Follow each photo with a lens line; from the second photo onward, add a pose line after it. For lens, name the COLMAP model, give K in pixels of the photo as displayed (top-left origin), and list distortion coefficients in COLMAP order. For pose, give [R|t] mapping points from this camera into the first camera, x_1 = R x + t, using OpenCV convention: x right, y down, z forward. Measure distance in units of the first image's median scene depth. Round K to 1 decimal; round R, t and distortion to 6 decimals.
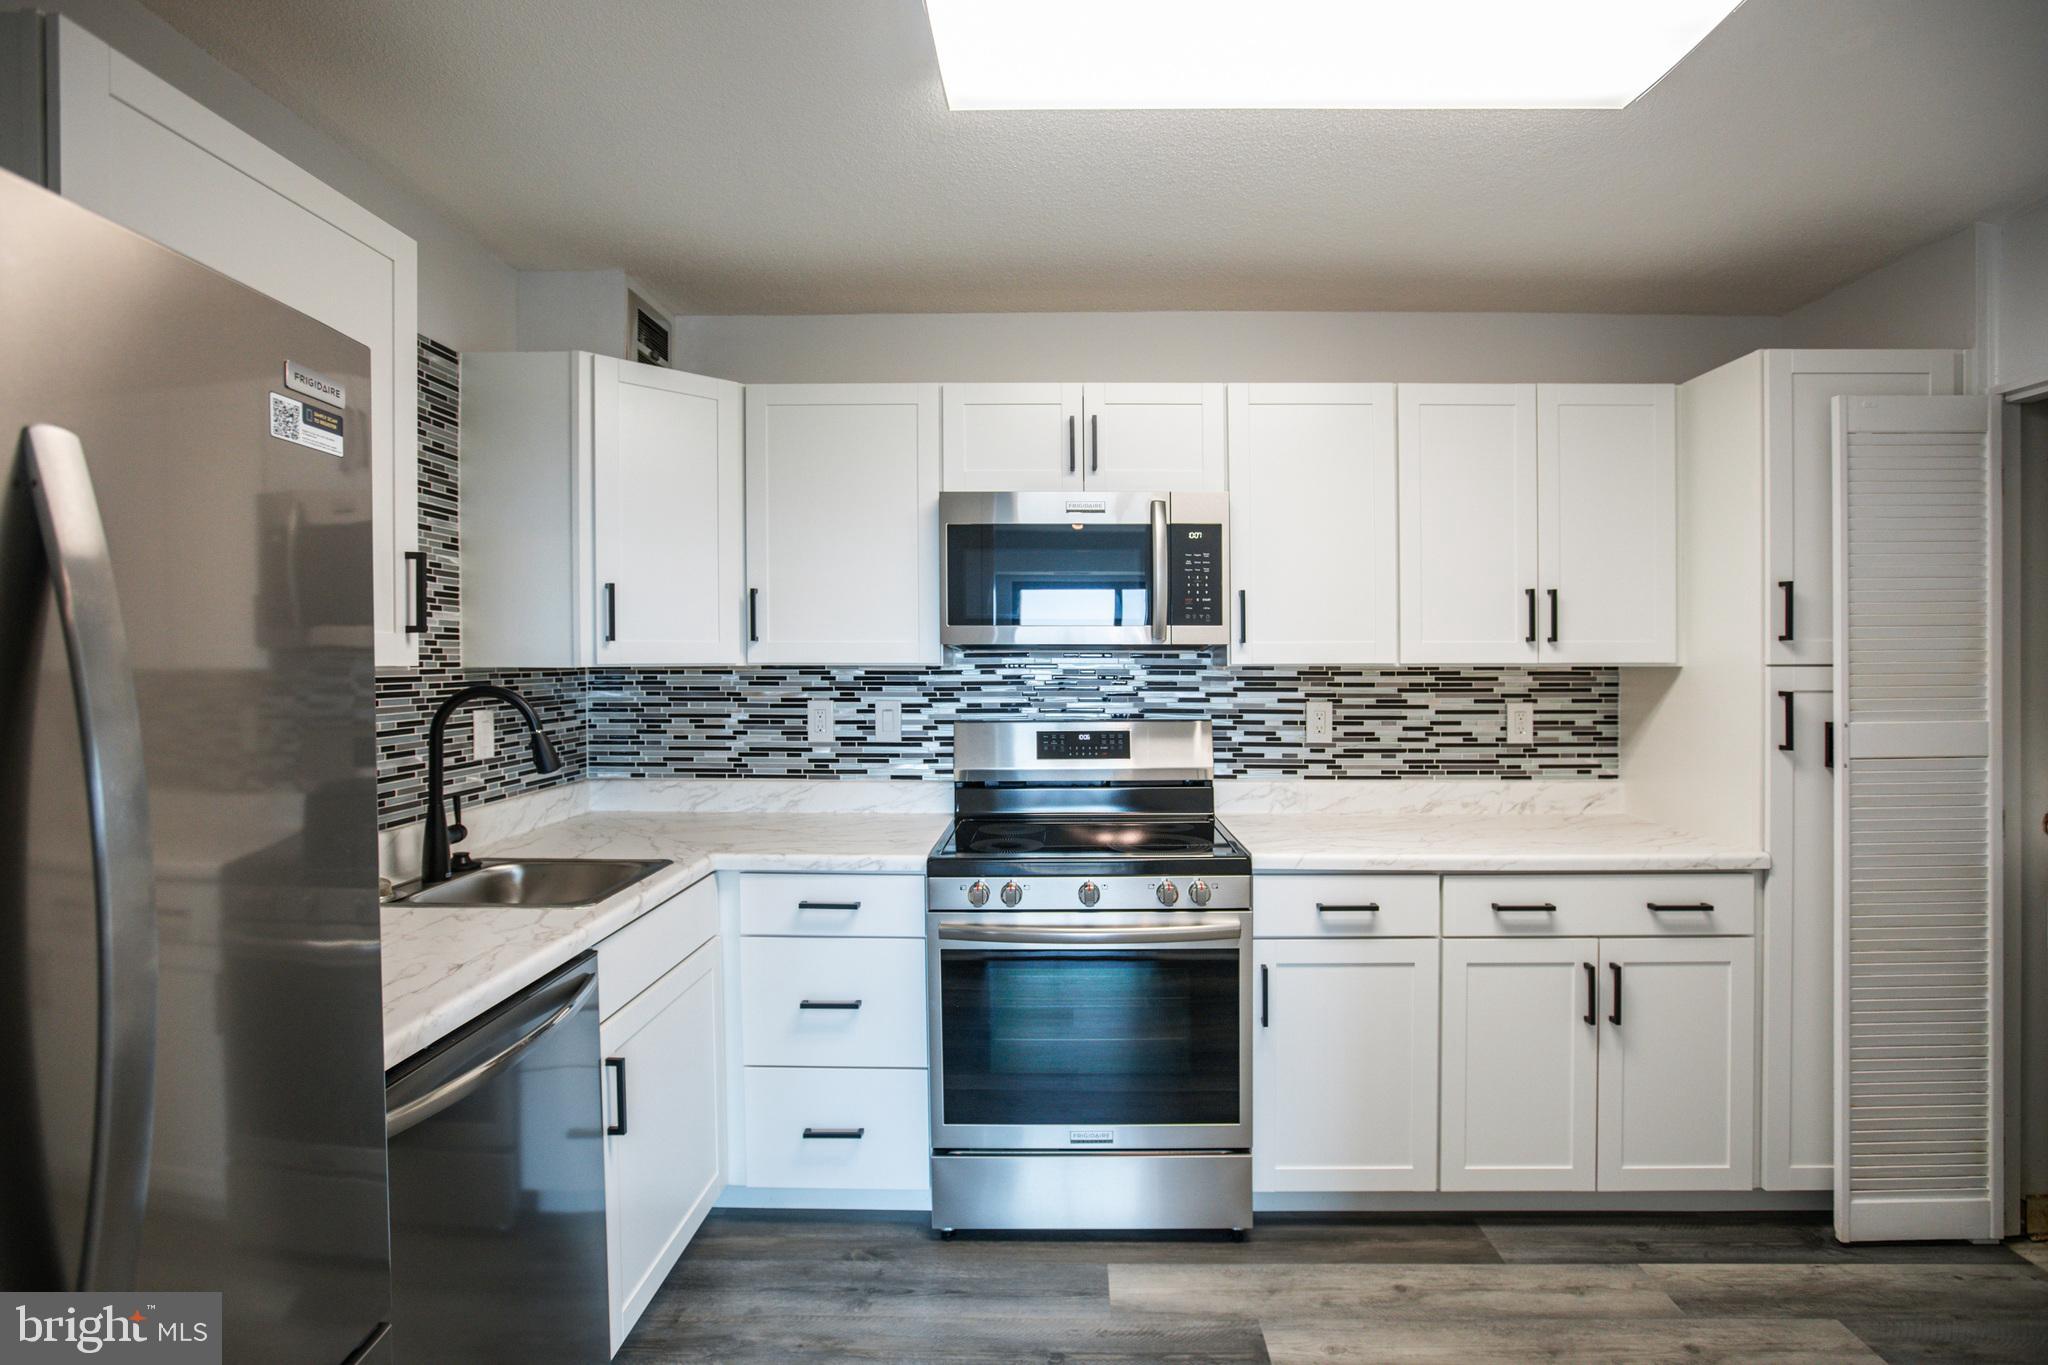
lens RADIAL K [[963.2, 0, 1072.0], [0, 963.2, 645.5], [0, 0, 1]] dist [-0.032176, 0.000180]
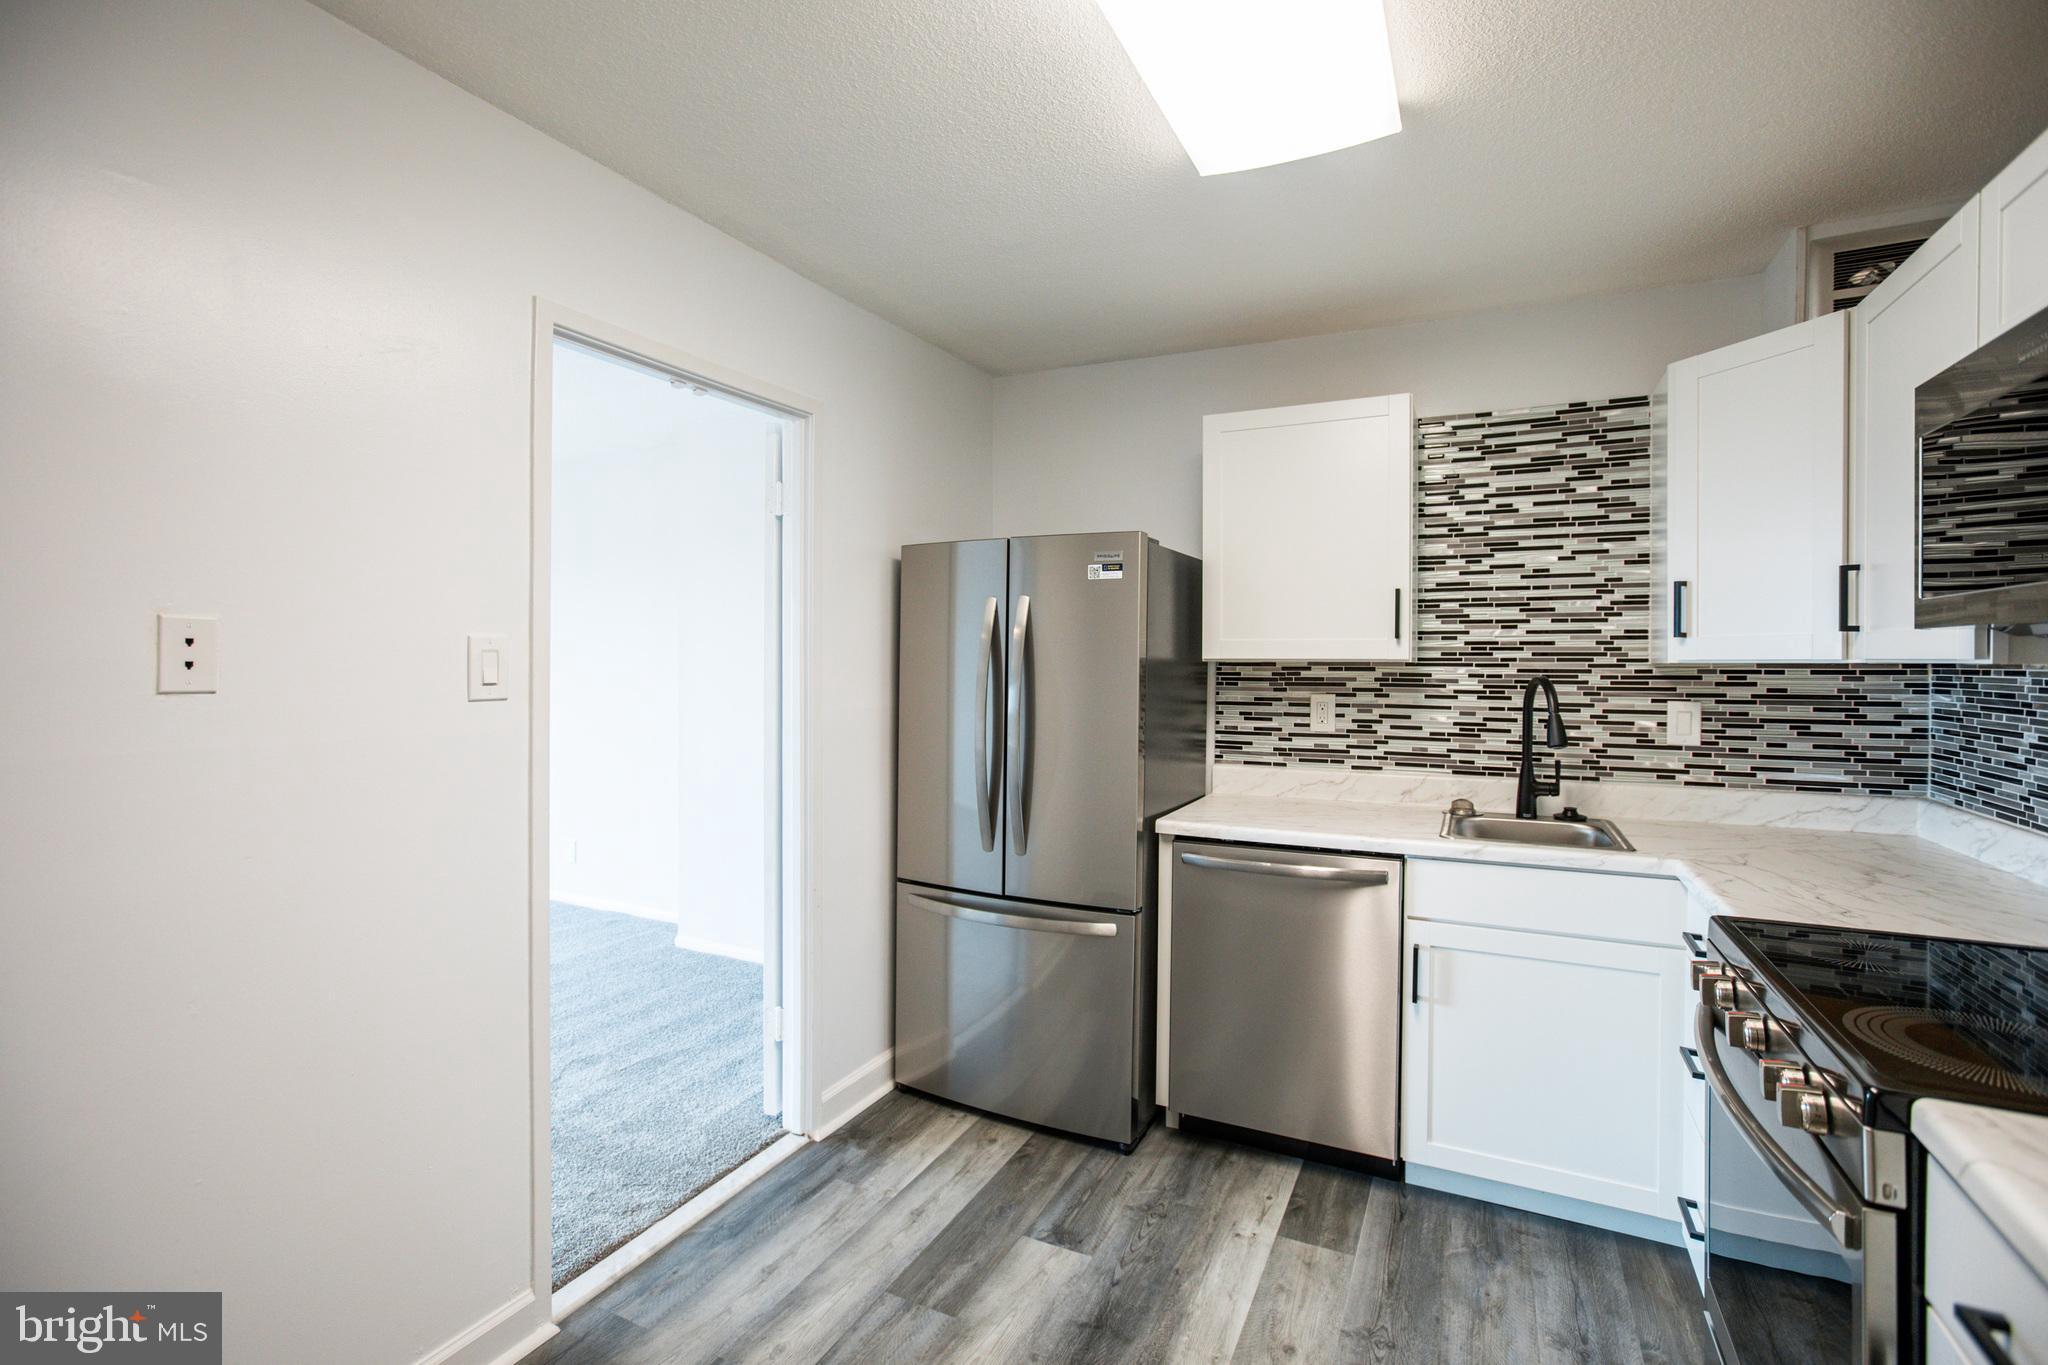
lens RADIAL K [[930.3, 0, 1037.9], [0, 930.3, 653.9], [0, 0, 1]] dist [-0.051793, 0.027657]
pose [[-0.440548, -0.007794, -0.897695, 0.561871], [0.010803, 0.999844, -0.013983, 0.015462], [0.897664, -0.015858, -0.440395, 0.652140]]
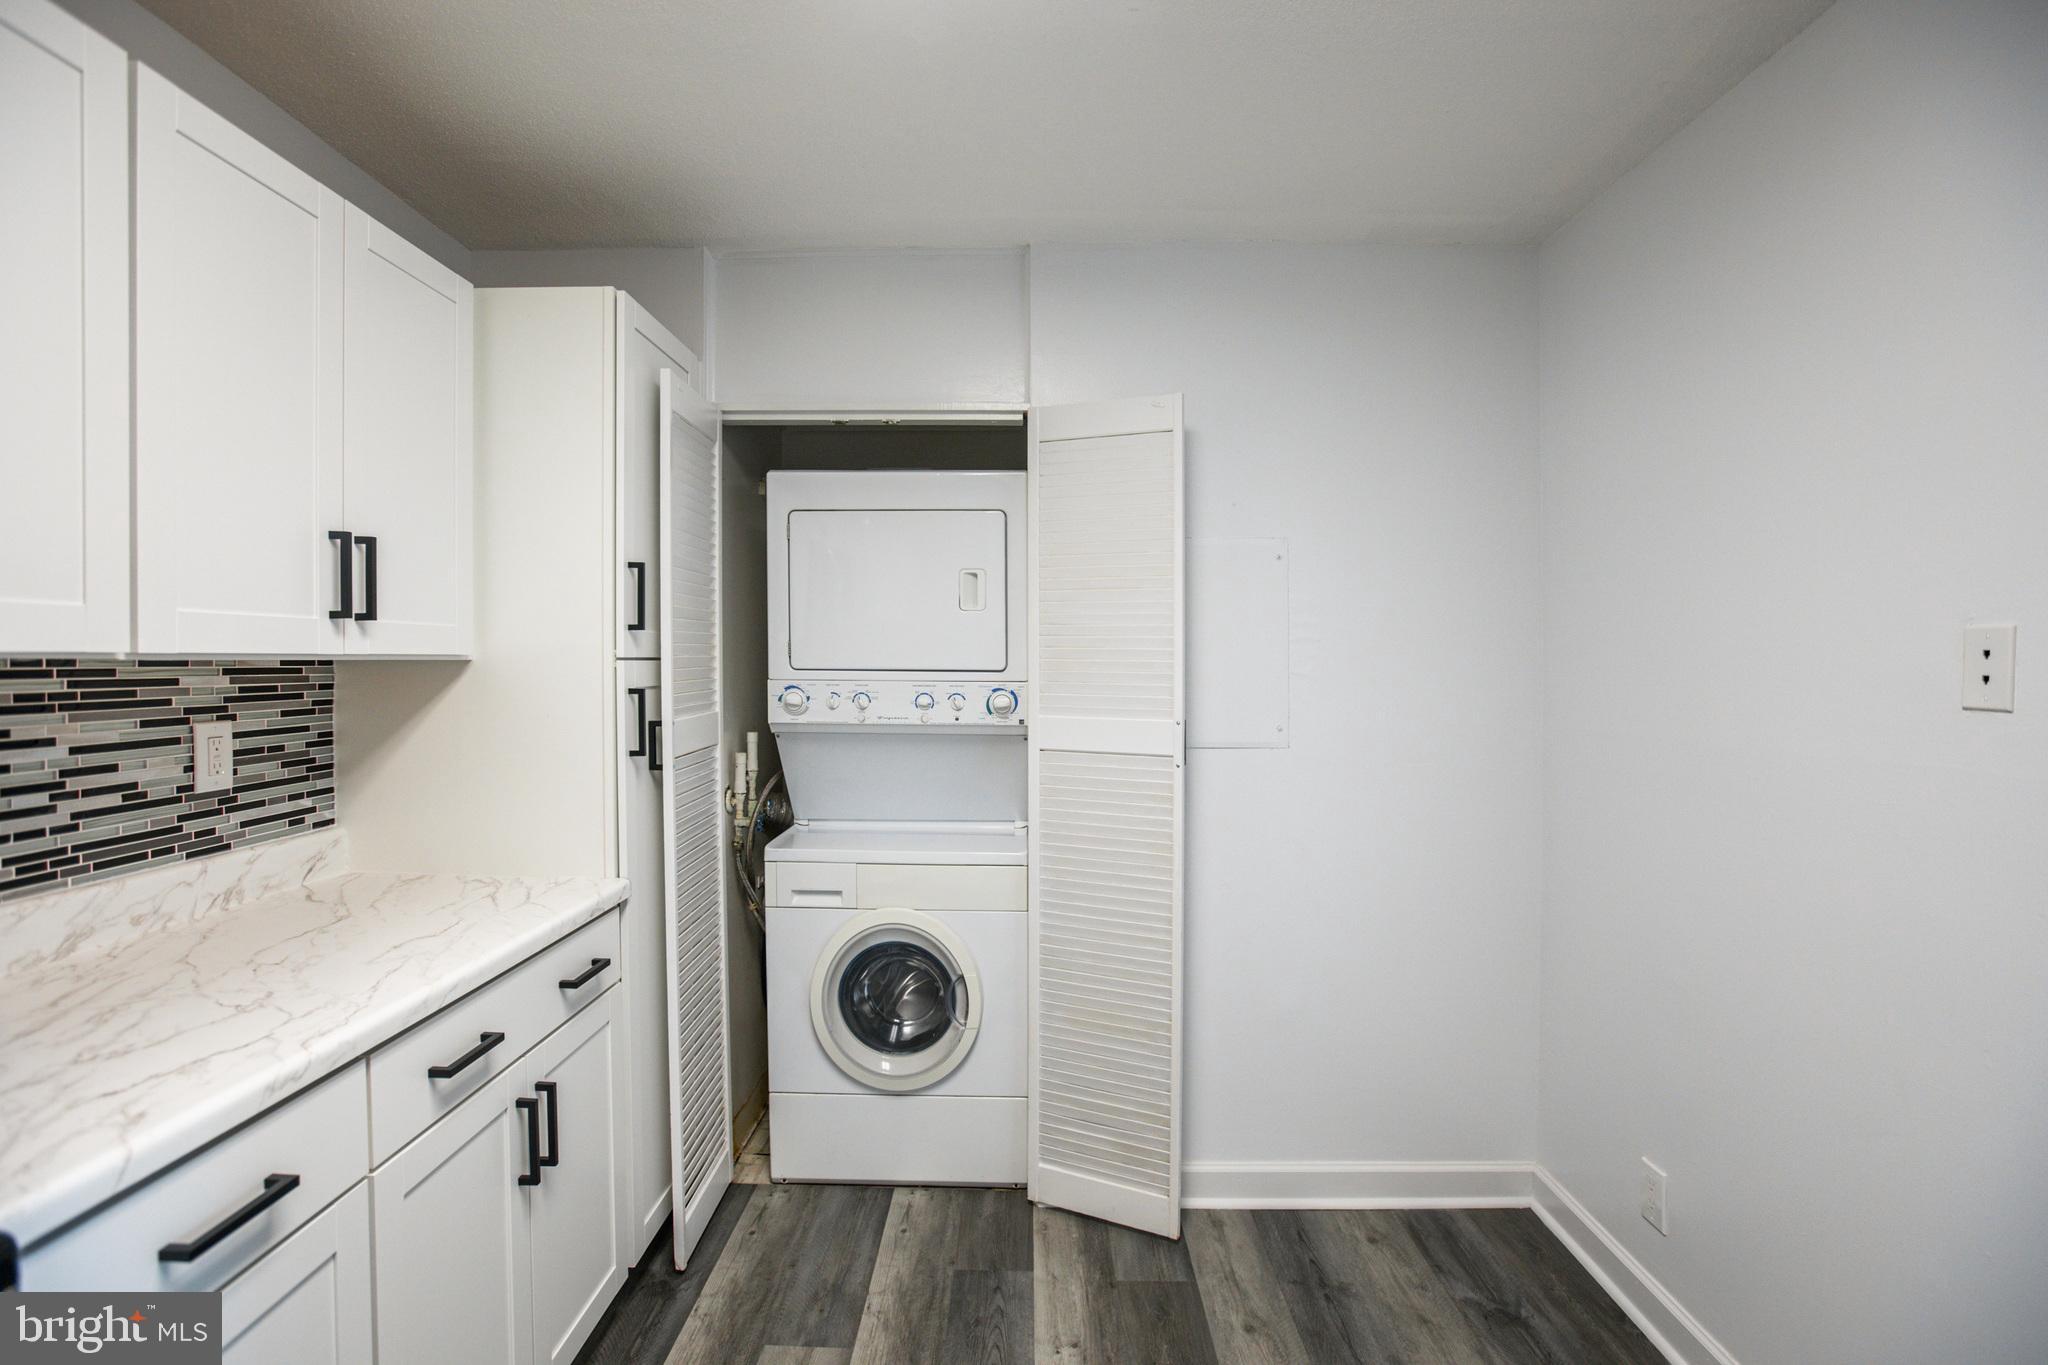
lens RADIAL K [[979.7, 0, 993.8], [0, 979.7, 680.8], [0, 0, 1]] dist [-0.015424, -0.000038]
pose [[0.046013, -0.021126, 0.998717, -0.100307], [-0.022121, 0.999510, 0.022162, 0.011103], [-0.998696, -0.023112, 0.045524, 0.497468]]
